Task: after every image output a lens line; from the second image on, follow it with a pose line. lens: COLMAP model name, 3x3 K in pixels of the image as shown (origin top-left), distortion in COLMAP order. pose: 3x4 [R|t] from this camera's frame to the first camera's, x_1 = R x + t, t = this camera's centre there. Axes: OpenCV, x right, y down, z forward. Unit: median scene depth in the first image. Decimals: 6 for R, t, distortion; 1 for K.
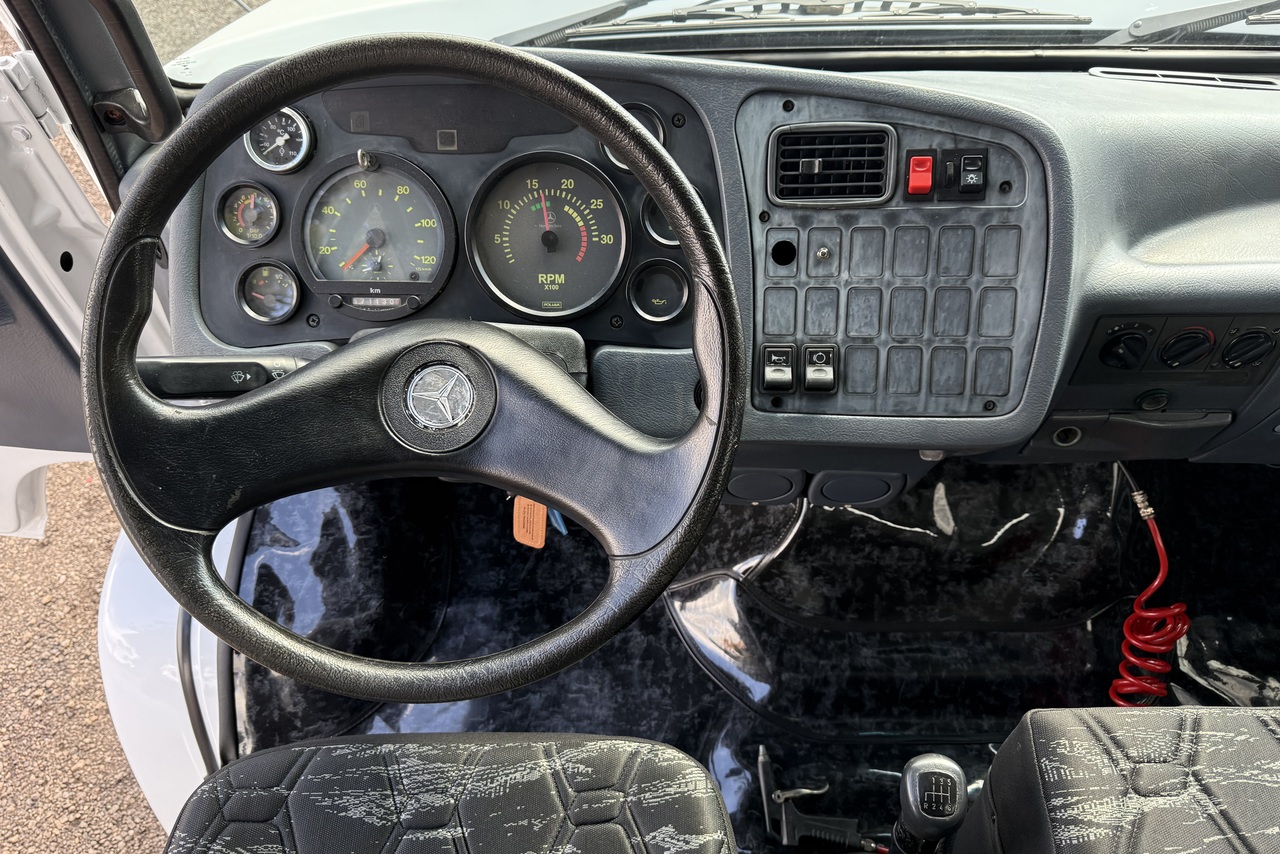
lens RADIAL K [[906.2, 0, 640.9], [0, 906.2, 425.3], [0, 0, 1]] dist [0.038056, -0.055166]
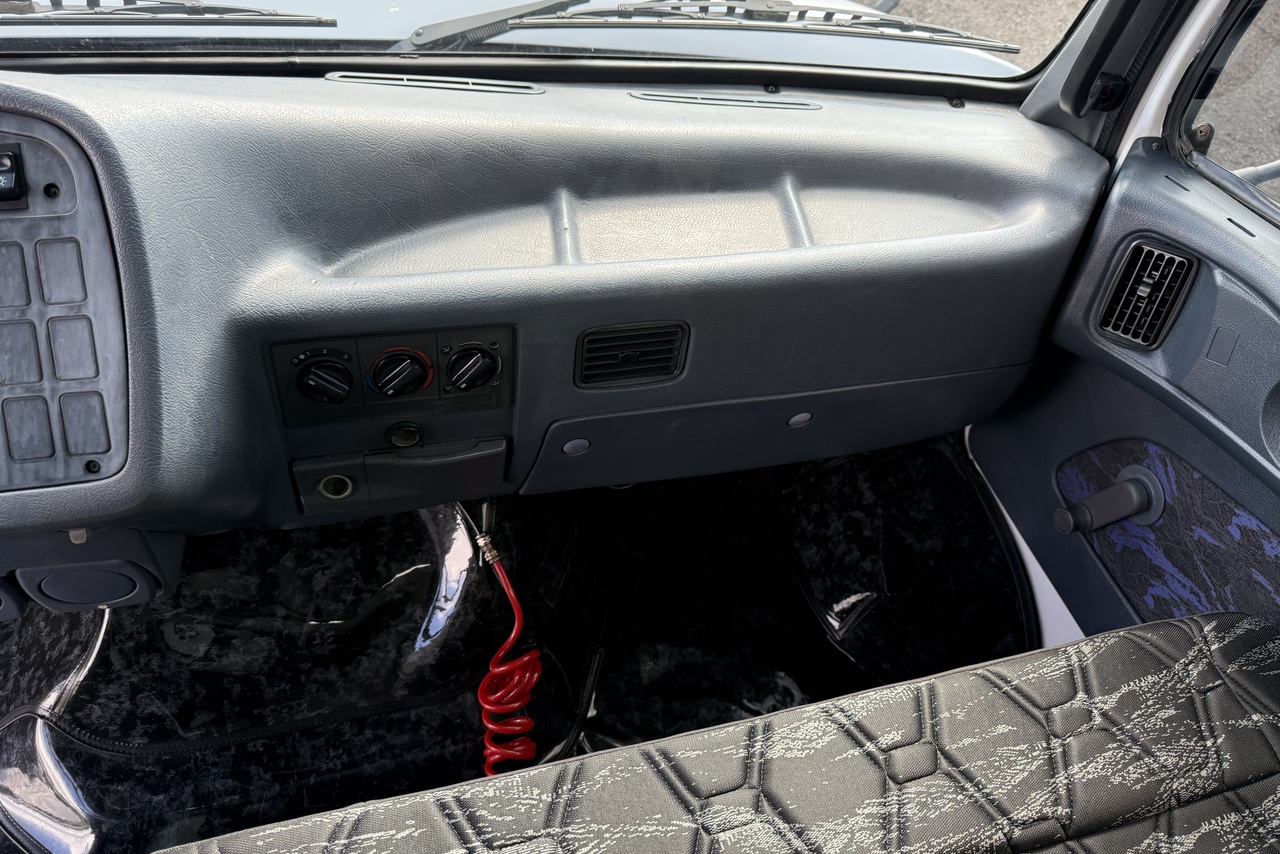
lens RADIAL K [[906.2, 0, 641.3], [0, 906.2, 432.5], [0, 0, 1]] dist [0.038056, -0.055166]
pose [[0.948796, -0.110151, 0.296061, 0.582165], [0.128872, 0.990666, -0.044417, 0.043120], [-0.288405, 0.080297, 0.954136, 0.110255]]
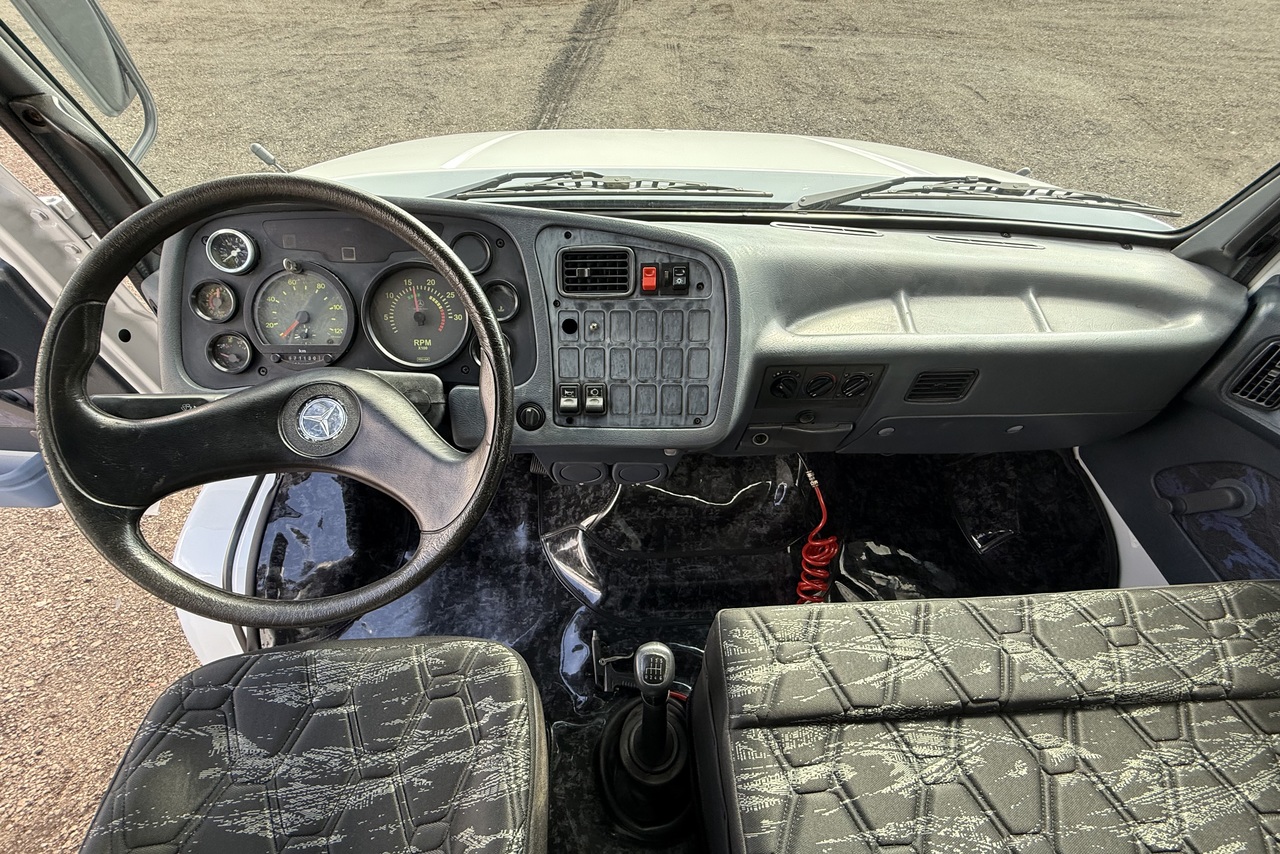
lens RADIAL K [[506.9, 0, 637.0], [0, 506.9, 425.3], [0, 0, 1]] dist [-0.002097, 0.001091]
pose [[0.996370, -0.014183, 0.083935, 0.193270], [0.016103, 0.999623, -0.022242, 0.004294], [-0.083588, 0.023513, 0.996223, 0.107211]]
